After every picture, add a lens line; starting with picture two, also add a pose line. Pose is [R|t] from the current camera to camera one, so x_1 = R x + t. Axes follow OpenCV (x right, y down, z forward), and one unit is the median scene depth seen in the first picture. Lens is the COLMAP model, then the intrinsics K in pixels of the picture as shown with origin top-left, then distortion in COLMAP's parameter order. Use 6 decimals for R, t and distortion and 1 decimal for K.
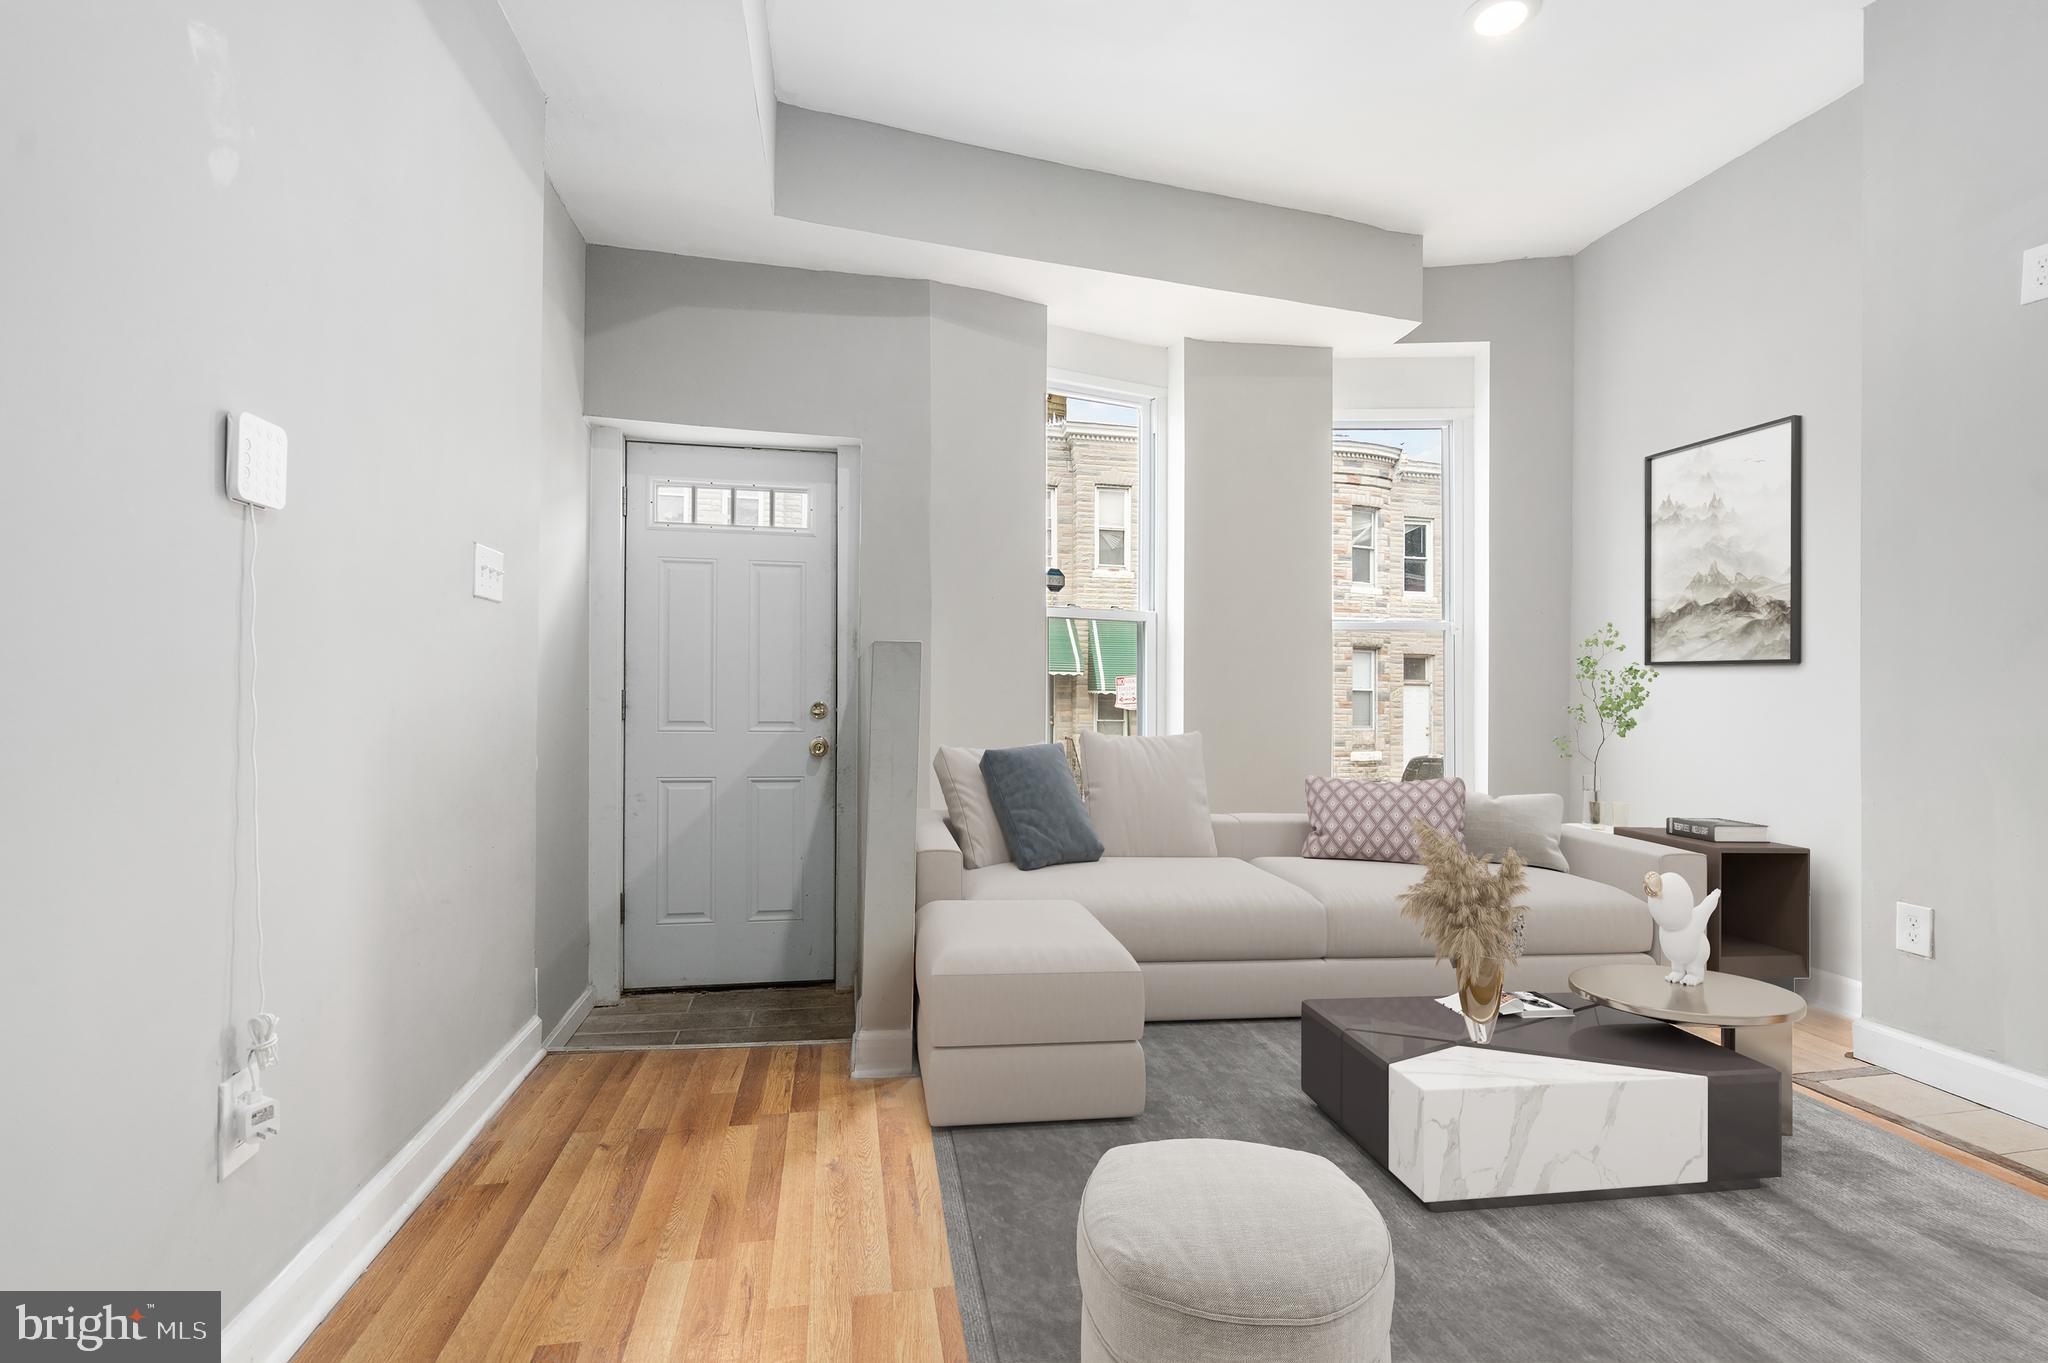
lens RADIAL K [[951.6, 0, 1030.6], [0, 951.6, 691.2], [0, 0, 1]] dist [-0.002886, 0.000032]
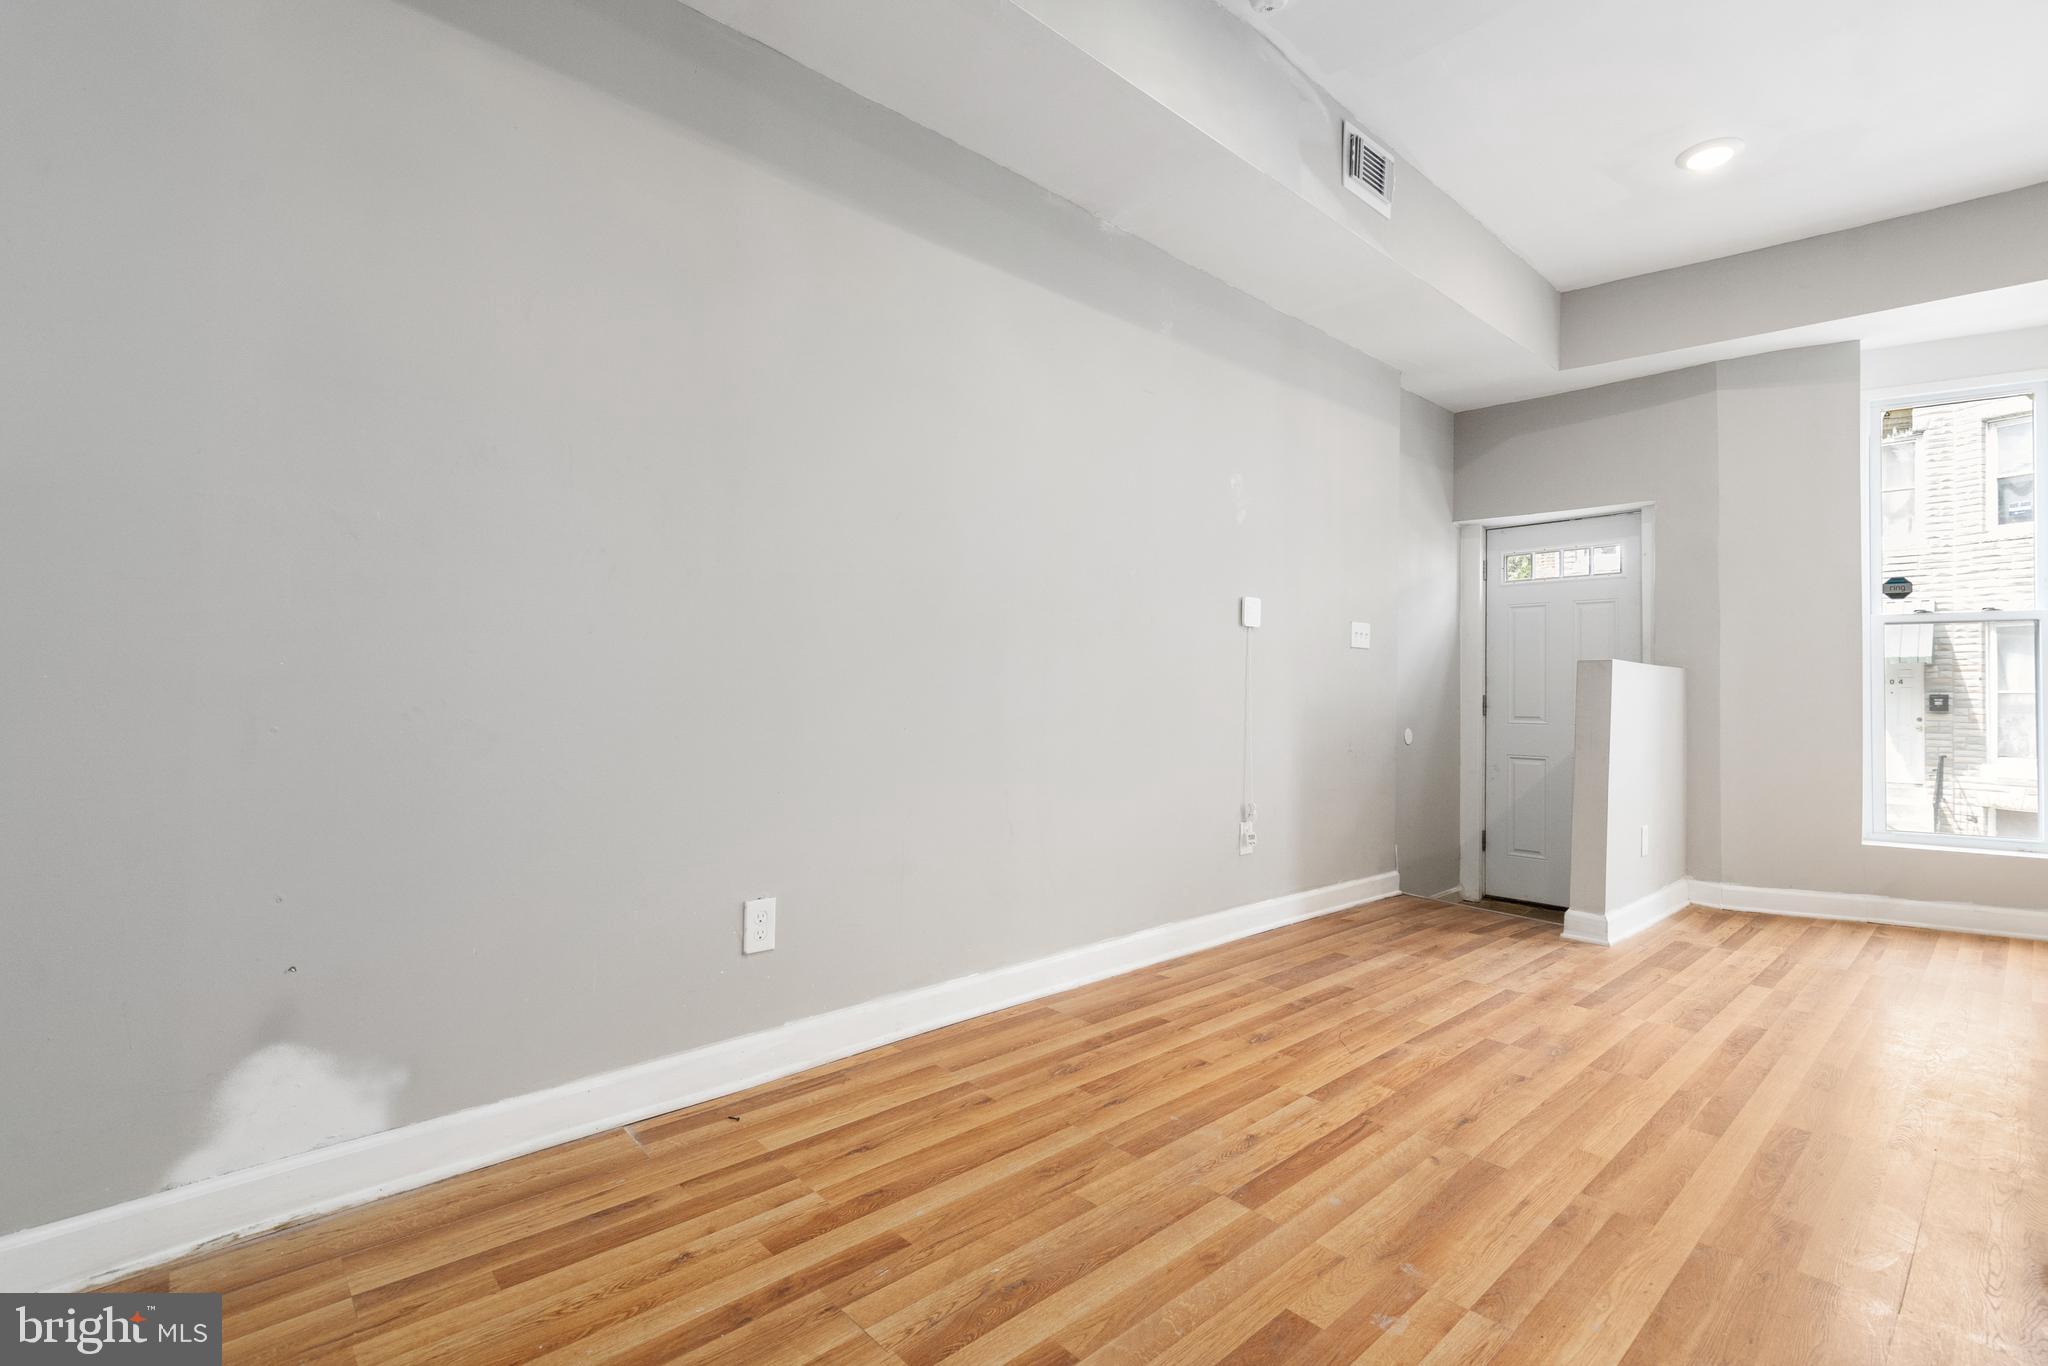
lens RADIAL K [[951.6, 0, 1045.6], [0, 951.6, 693.2], [0, 0, 1]] dist [-0.002886, 0.000032]
pose [[0.535614, -0.007349, -0.844431, 0.490259], [-0.003876, 0.999930, -0.011161, 0.015307], [0.844454, 0.009251, 0.535548, -0.408390]]
